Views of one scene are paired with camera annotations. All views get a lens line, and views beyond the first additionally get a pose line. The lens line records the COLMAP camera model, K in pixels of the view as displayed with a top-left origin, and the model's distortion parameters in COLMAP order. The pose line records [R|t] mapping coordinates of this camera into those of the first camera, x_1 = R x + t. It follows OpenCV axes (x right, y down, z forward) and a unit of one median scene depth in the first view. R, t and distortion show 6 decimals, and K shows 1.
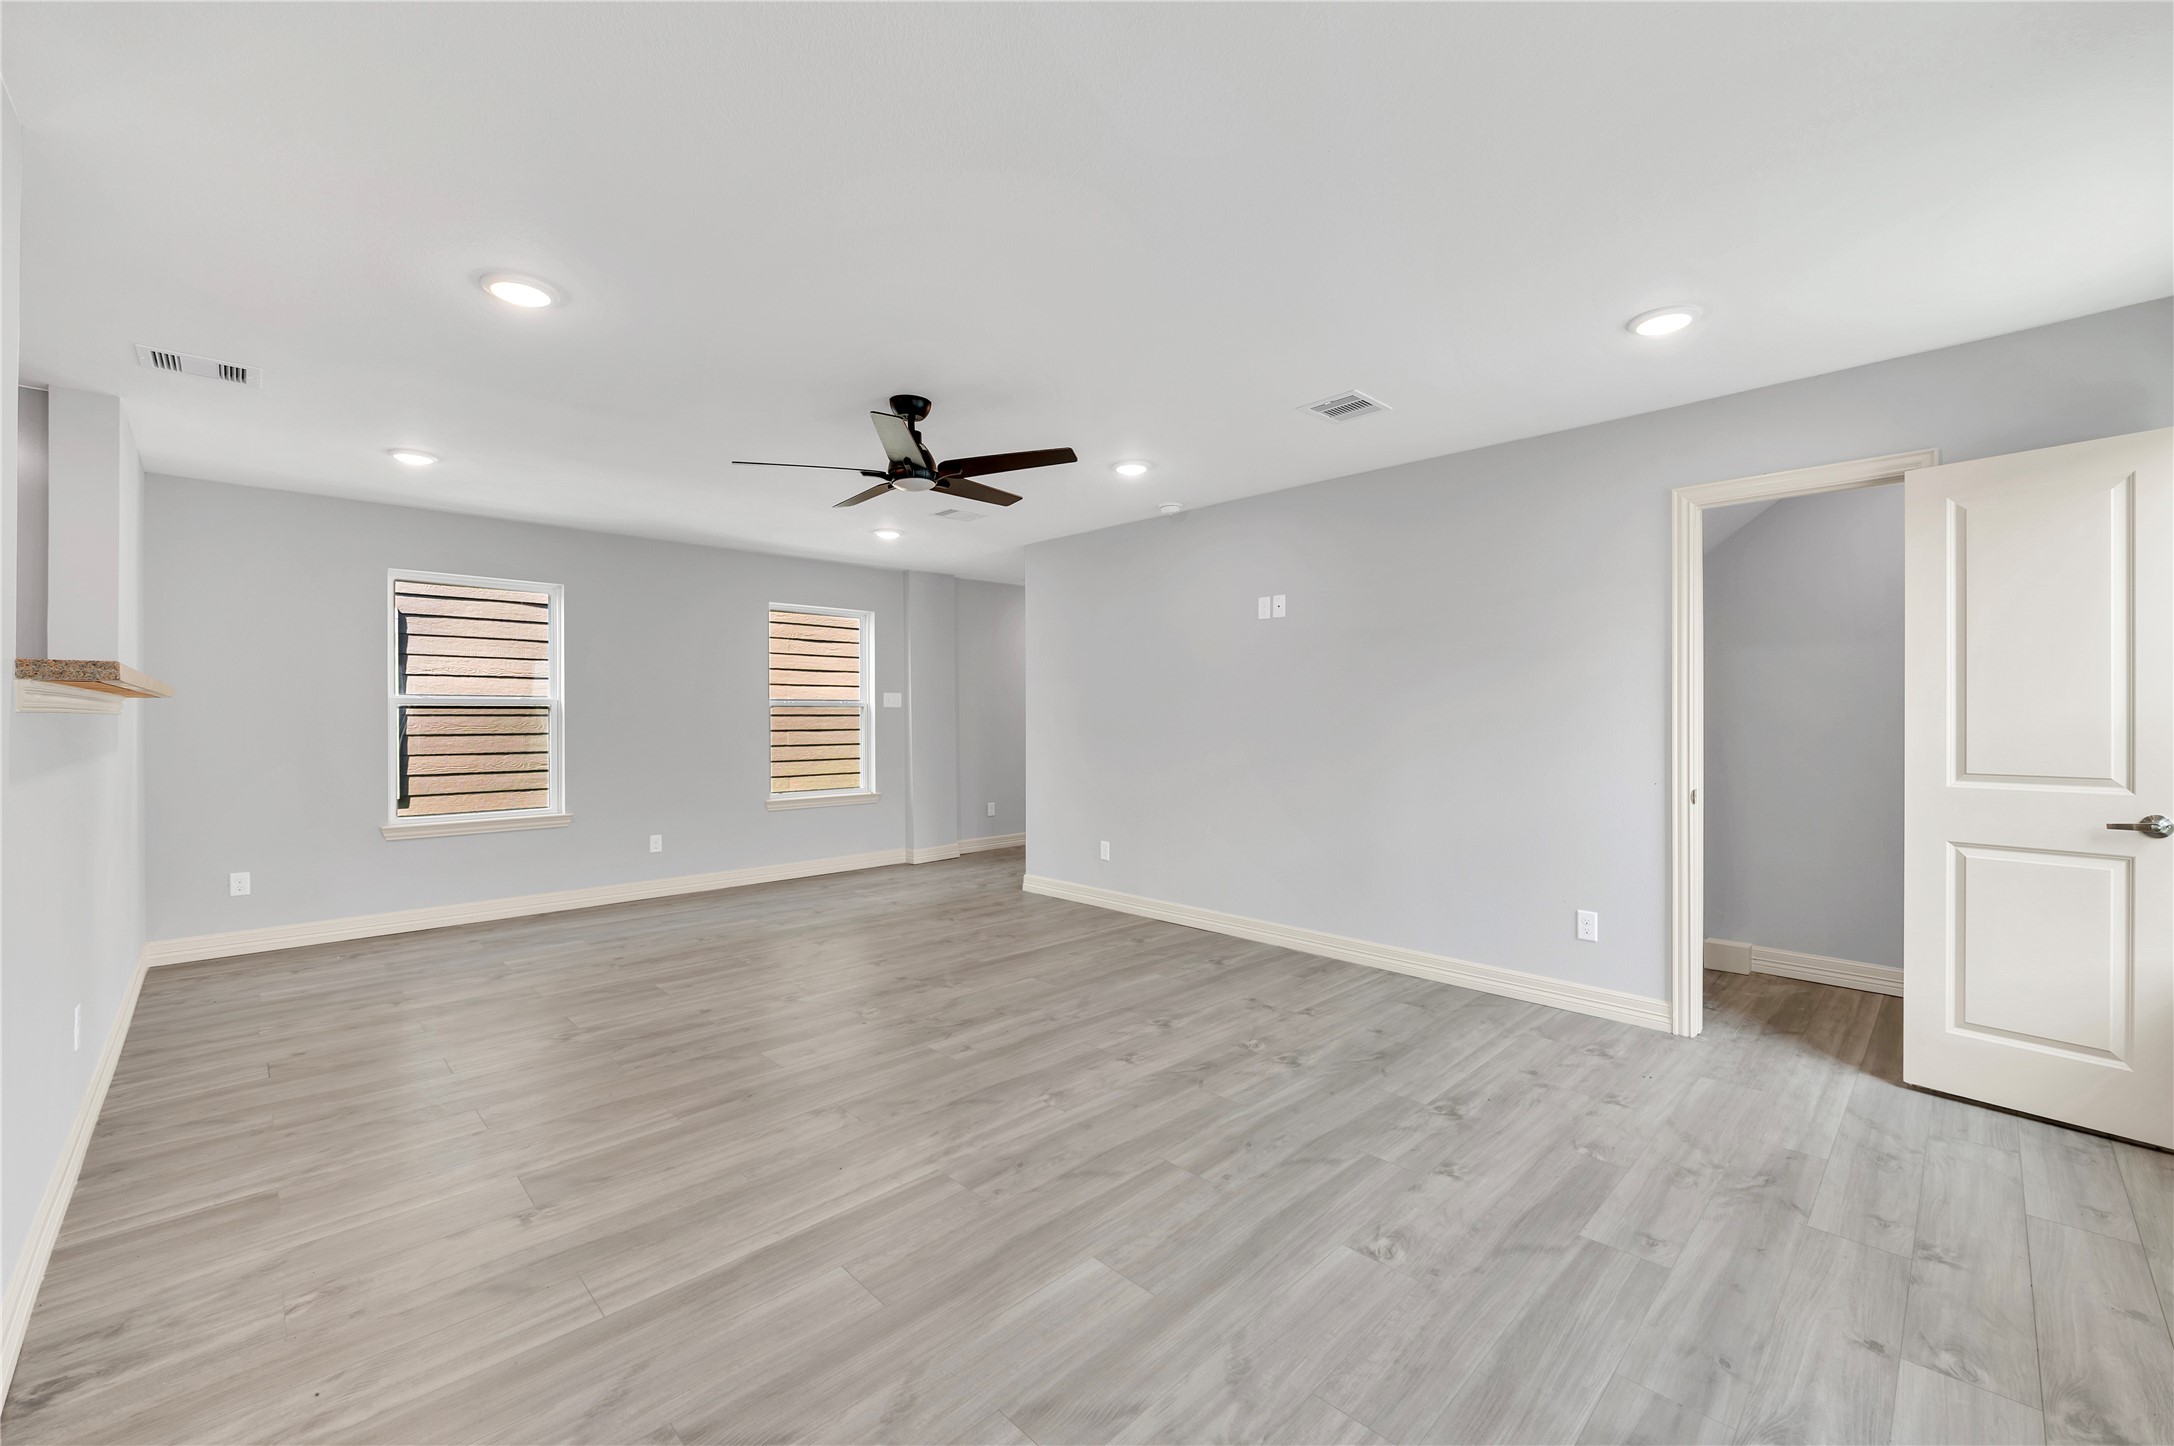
lens RADIAL K [[879.1, 0, 1094.6], [0, 879.1, 711.4], [0, 0, 1]] dist [-0.002728, -0.001312]
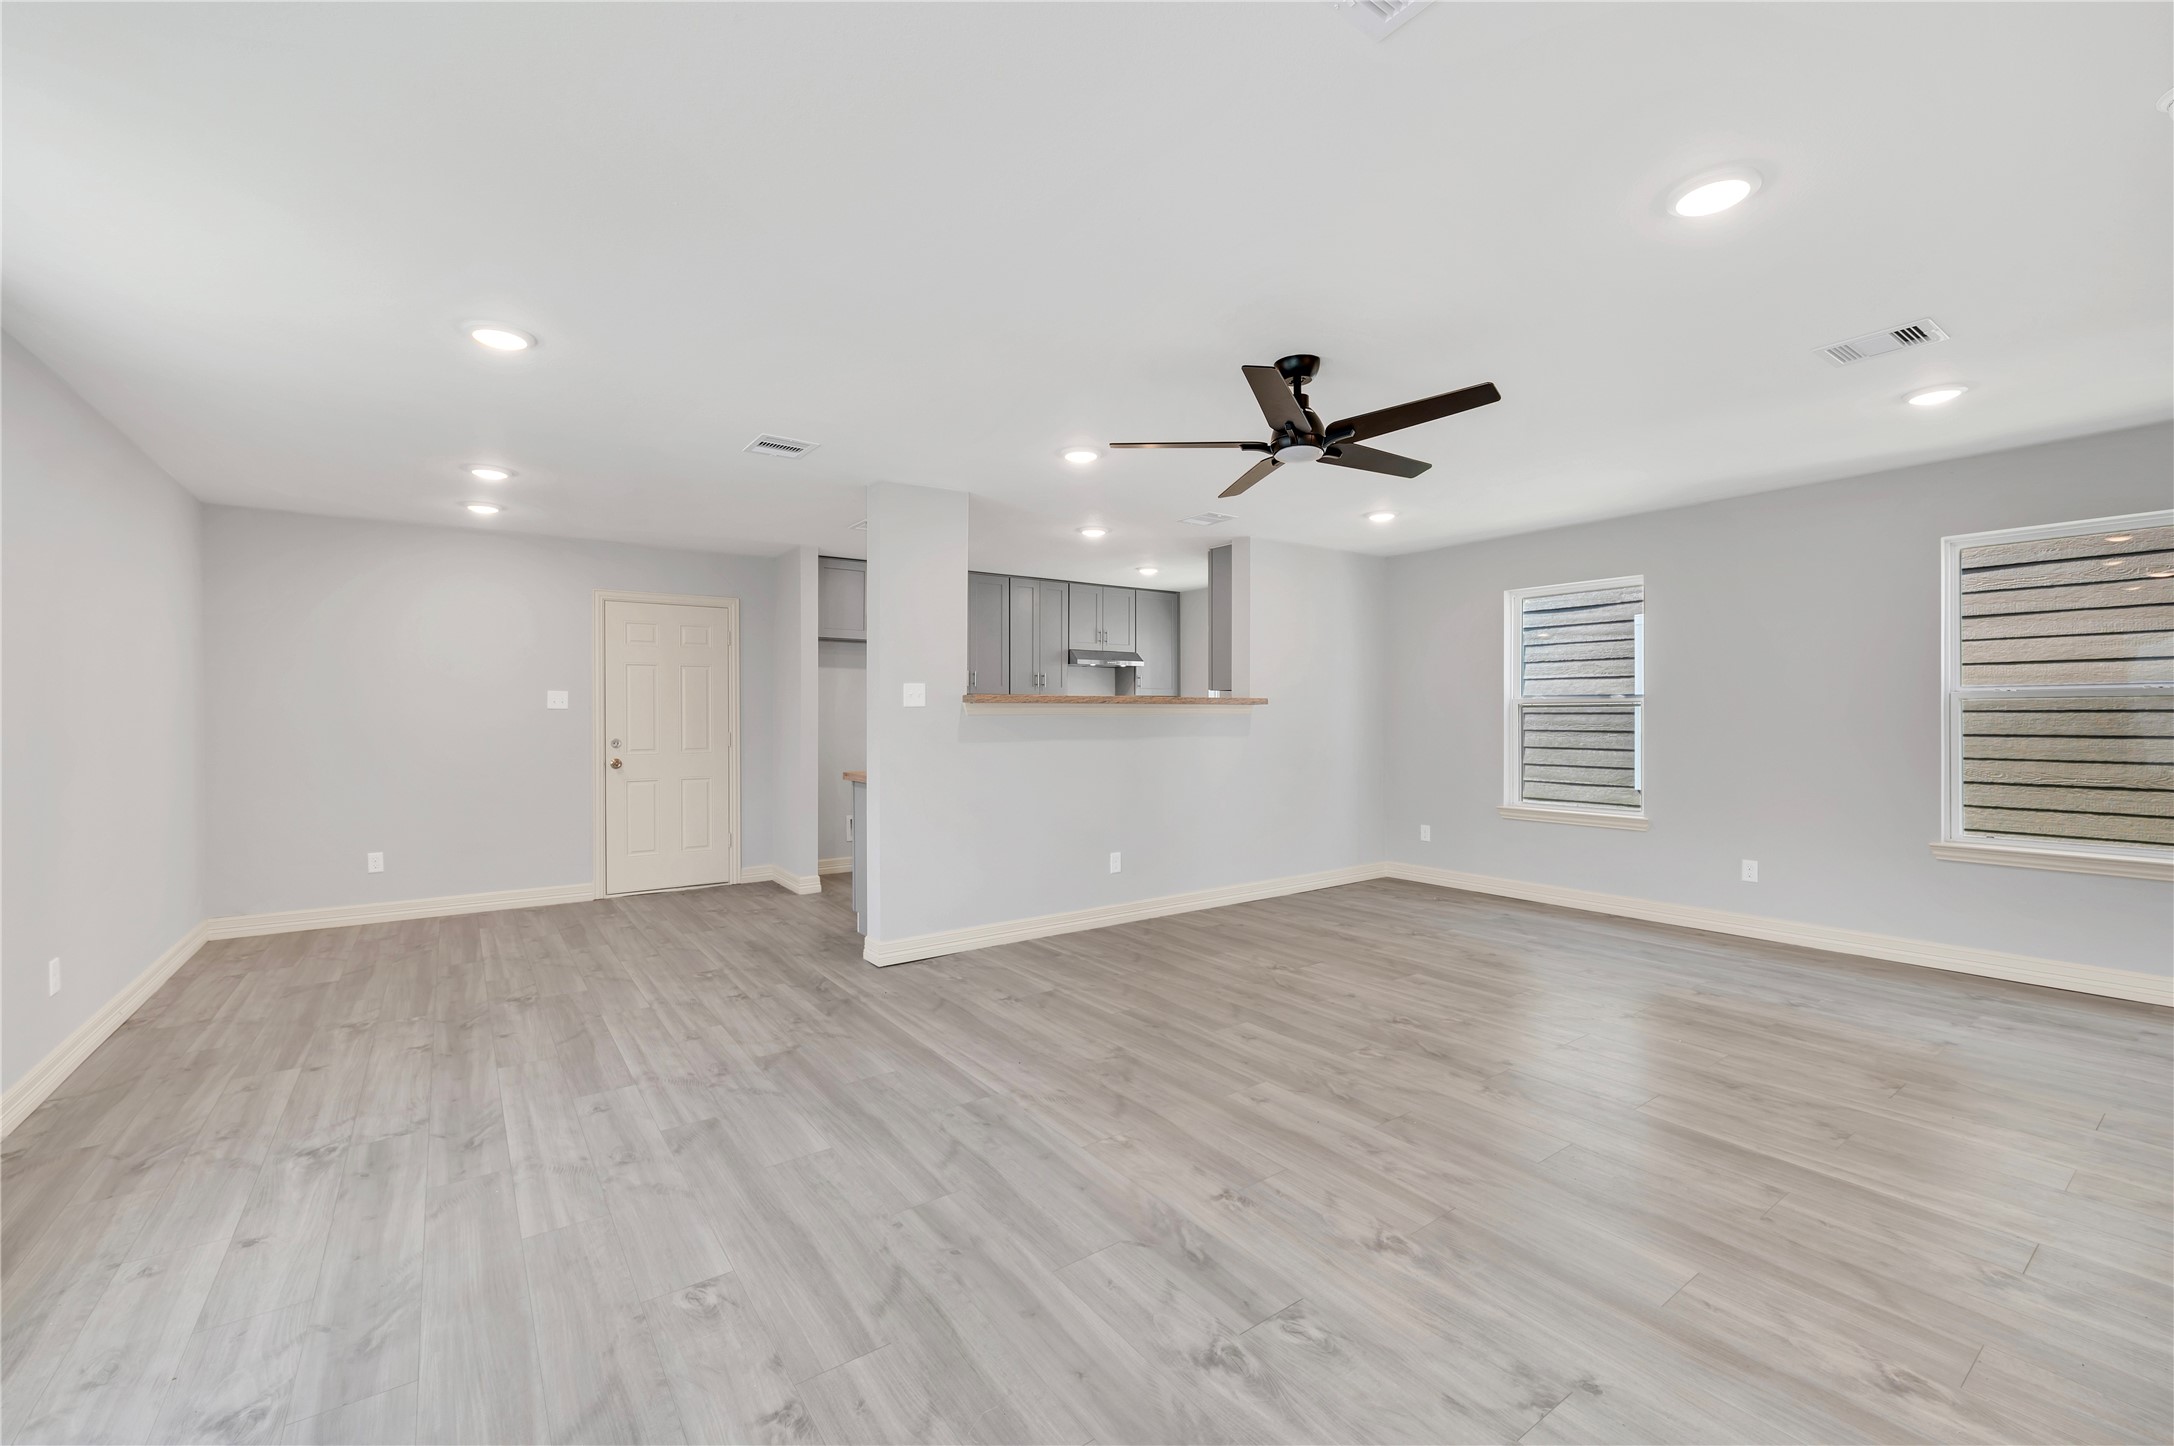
lens RADIAL K [[879.1, 0, 1083.9], [0, 879.1, 717.7], [0, 0, 1]] dist [-0.002728, -0.001312]
pose [[-0.150596, 0.003470, -0.988589, 0.925950], [0.009933, 0.999949, 0.001996, 0.002349], [0.988546, -0.009519, -0.150622, 1.207983]]
